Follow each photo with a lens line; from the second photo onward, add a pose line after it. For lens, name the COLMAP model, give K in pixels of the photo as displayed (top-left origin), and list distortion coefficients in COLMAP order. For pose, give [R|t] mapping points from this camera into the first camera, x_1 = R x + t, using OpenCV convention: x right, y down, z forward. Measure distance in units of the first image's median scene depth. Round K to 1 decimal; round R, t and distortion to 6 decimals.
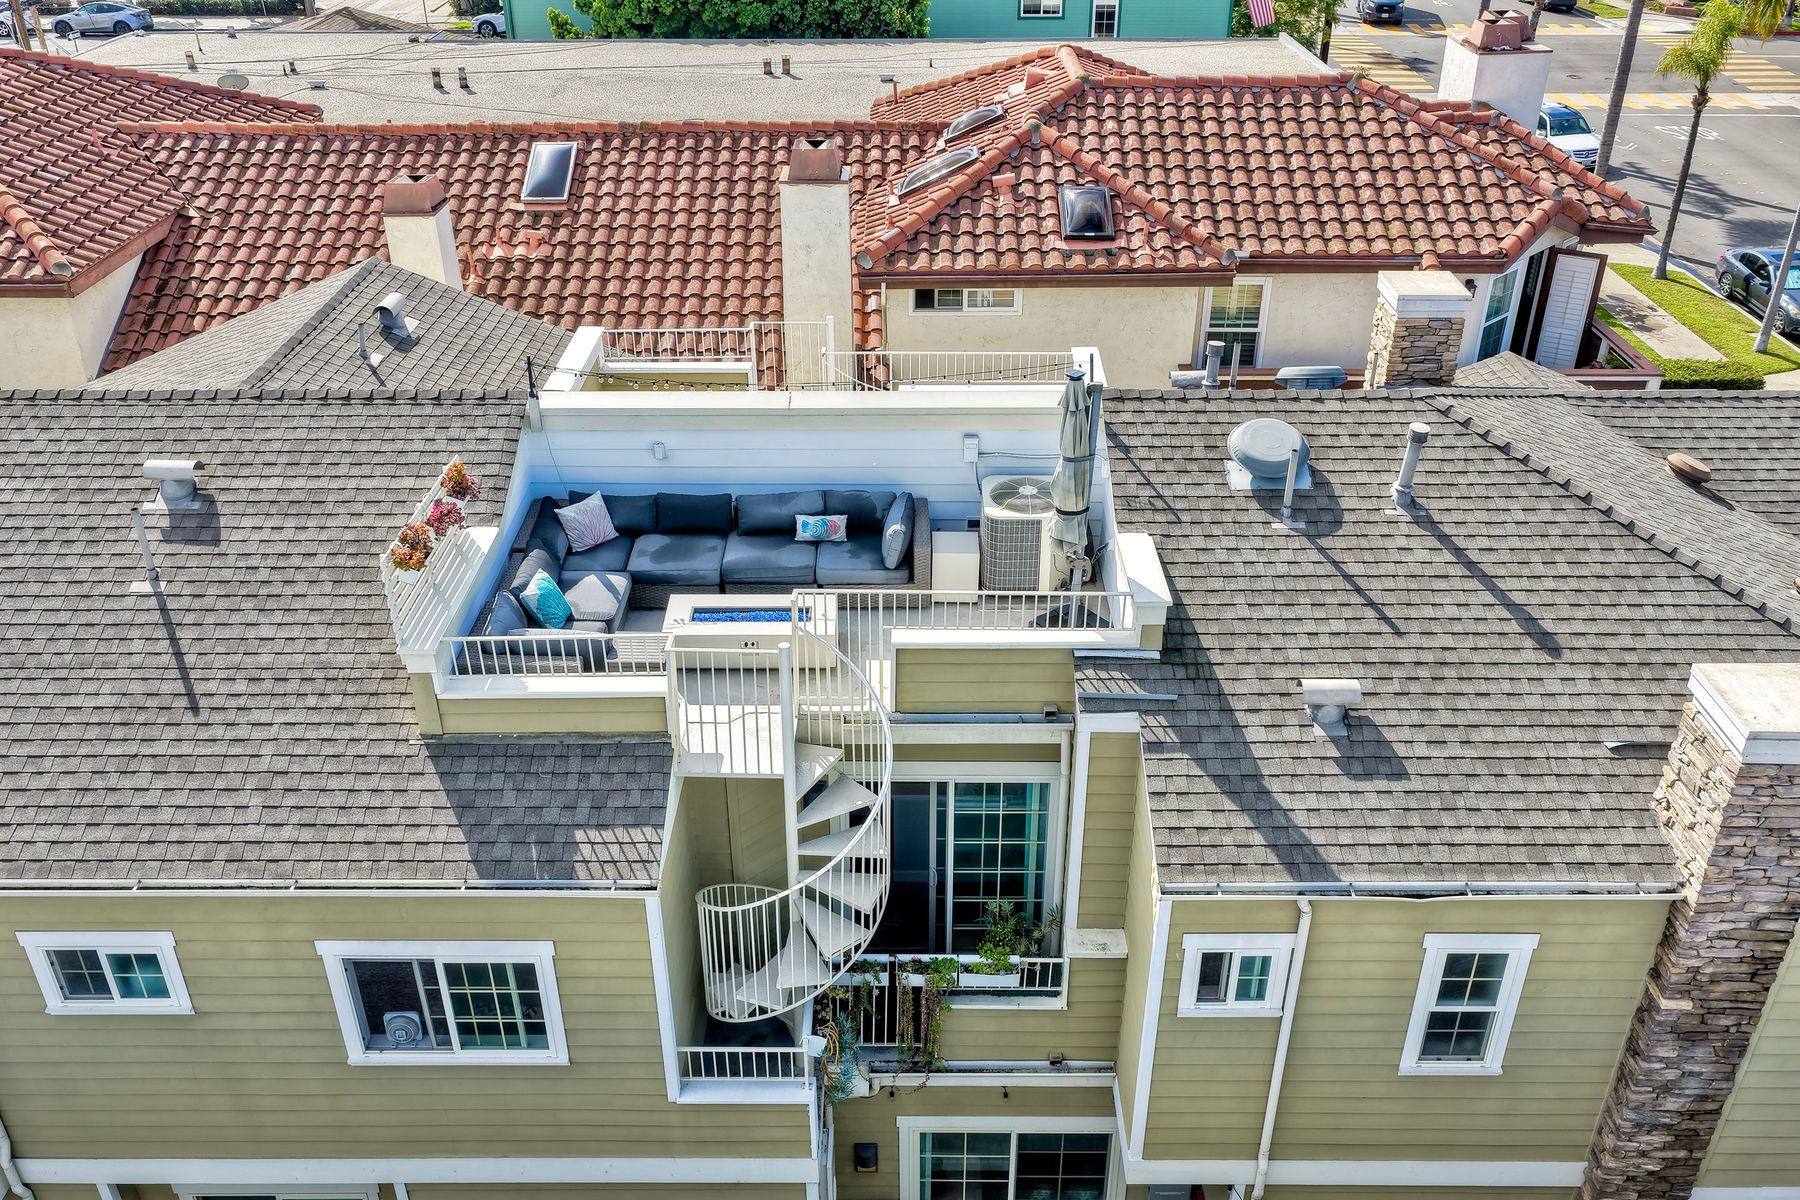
lens RADIAL K [[1497.5, 0, 897.7], [0, 1497.5, 598.5], [0, 0, 1]] dist [-0.013964, 0.036641]
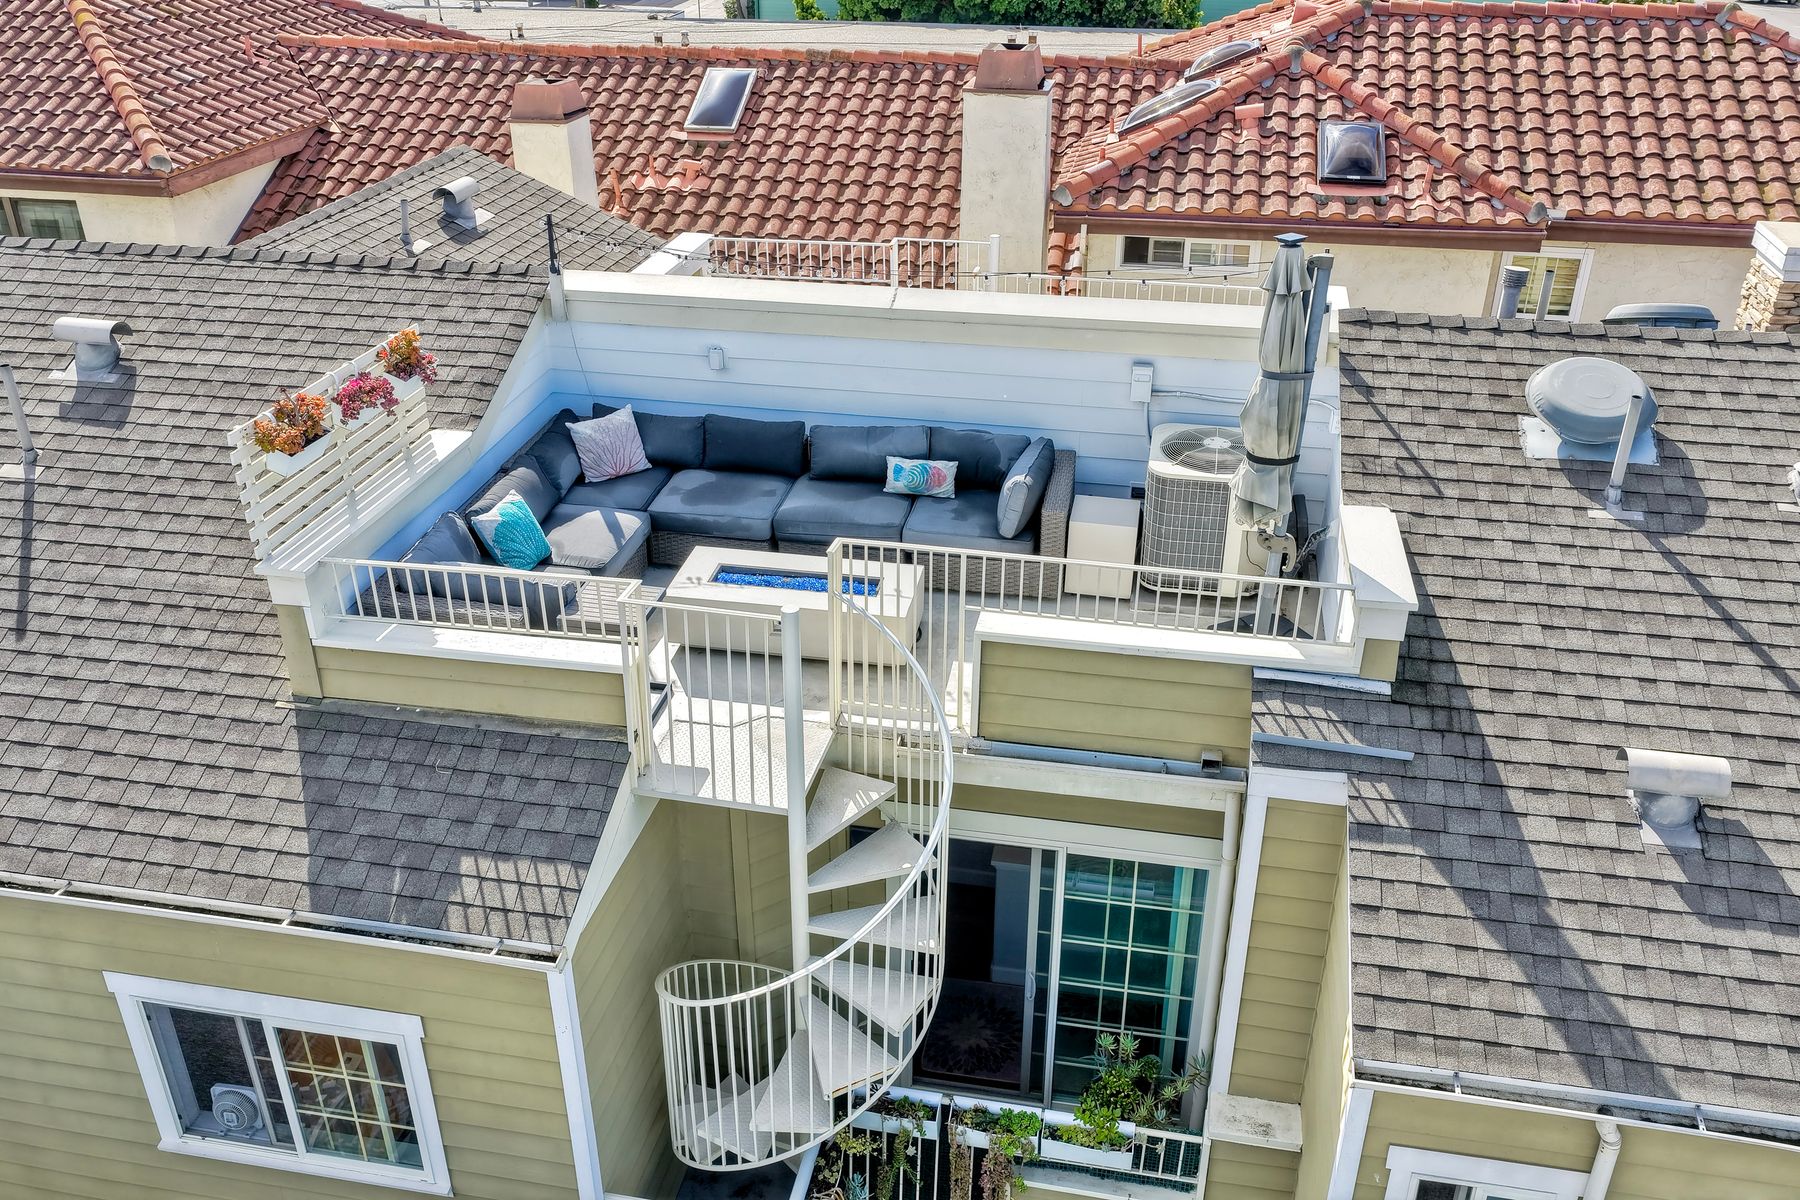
lens RADIAL K [[1497.5, 0, 897.7], [0, 1497.5, 598.5], [0, 0, 1]] dist [-0.013964, 0.036641]
pose [[0.982615, 0.088449, -0.163232, 0.060251], [-0.094555, 0.995067, -0.030012, 0.033335], [0.159772, 0.044925, 0.986131, 0.291914]]
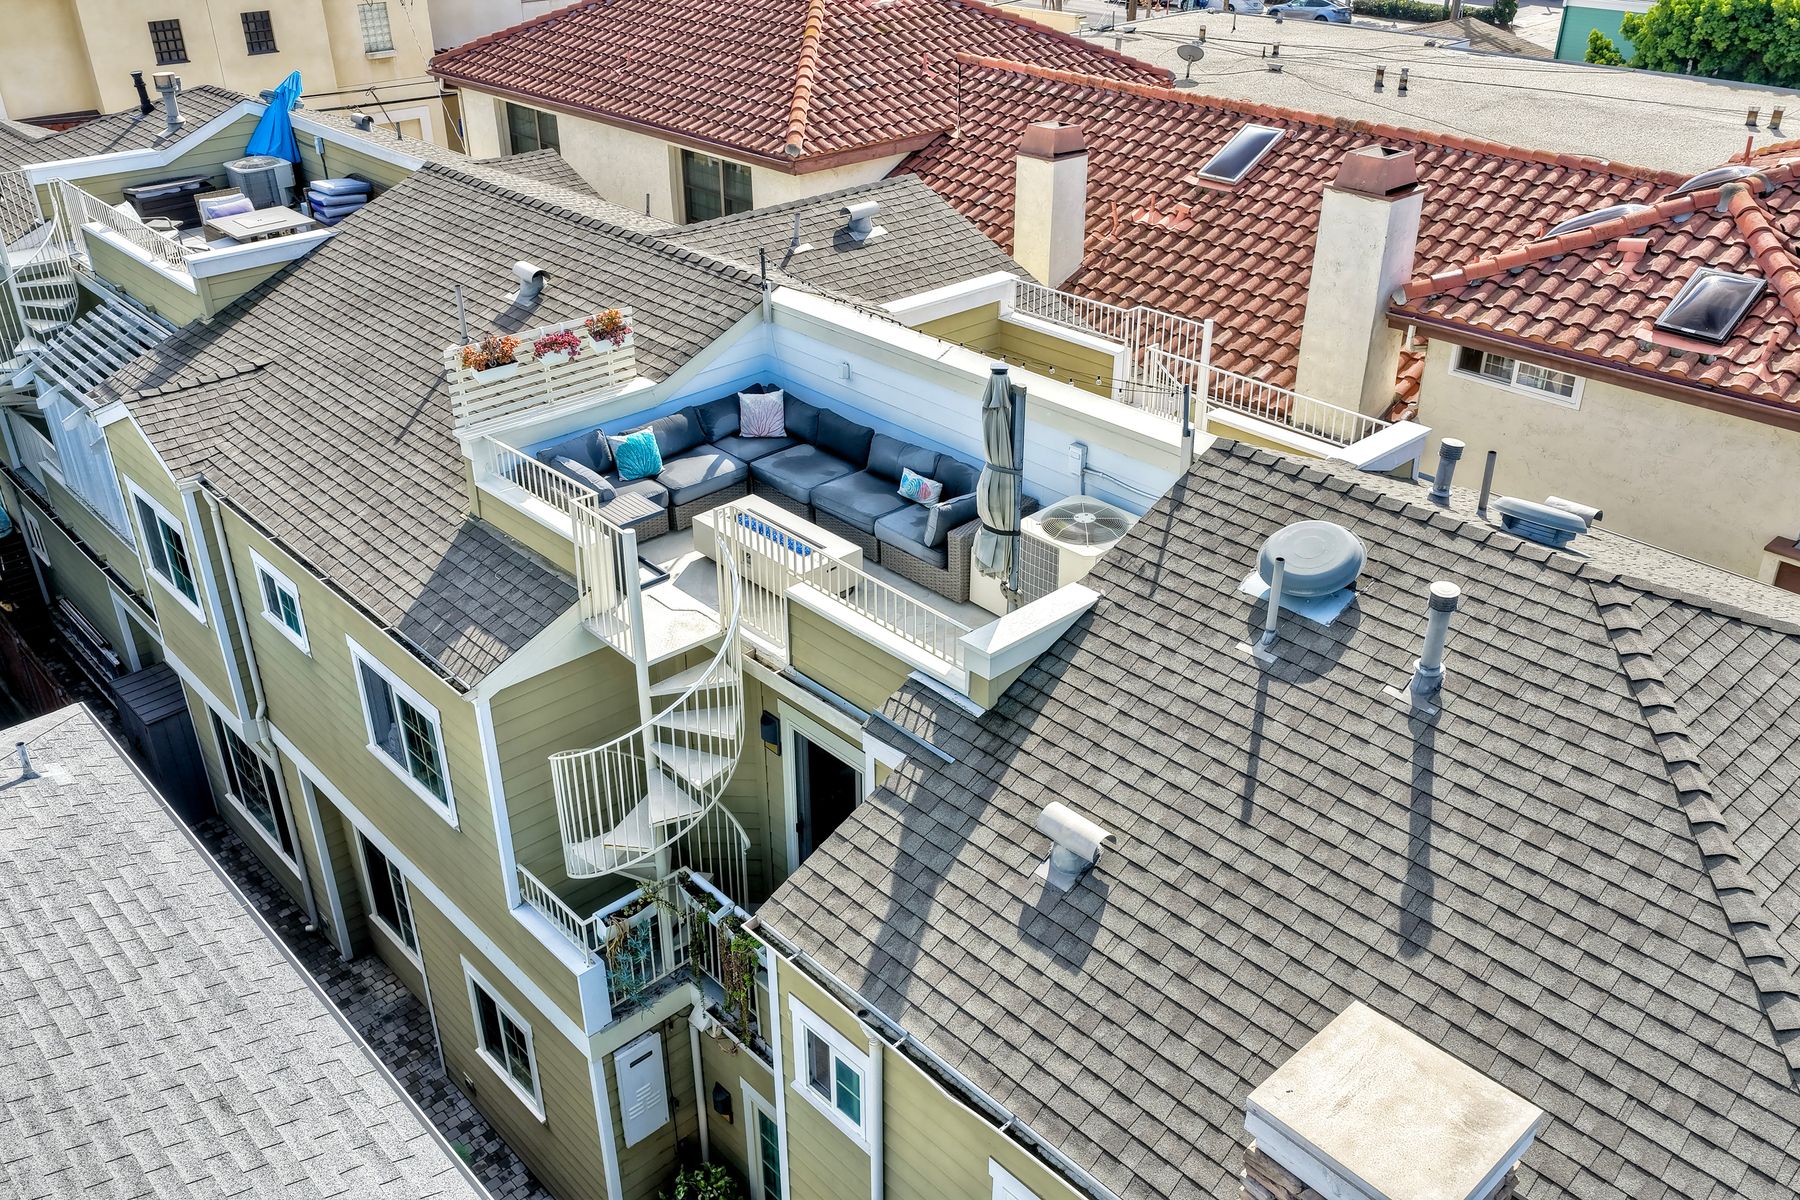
lens RADIAL K [[1497.5, 0, 897.7], [0, 1497.5, 598.5], [0, 0, 1]] dist [-0.013964, 0.036641]
pose [[0.684447, 0.354681, -0.636973, 0.568641], [-0.365479, 0.922899, 0.121172, -0.092750], [0.630839, 0.149865, 0.761304, 0.276840]]
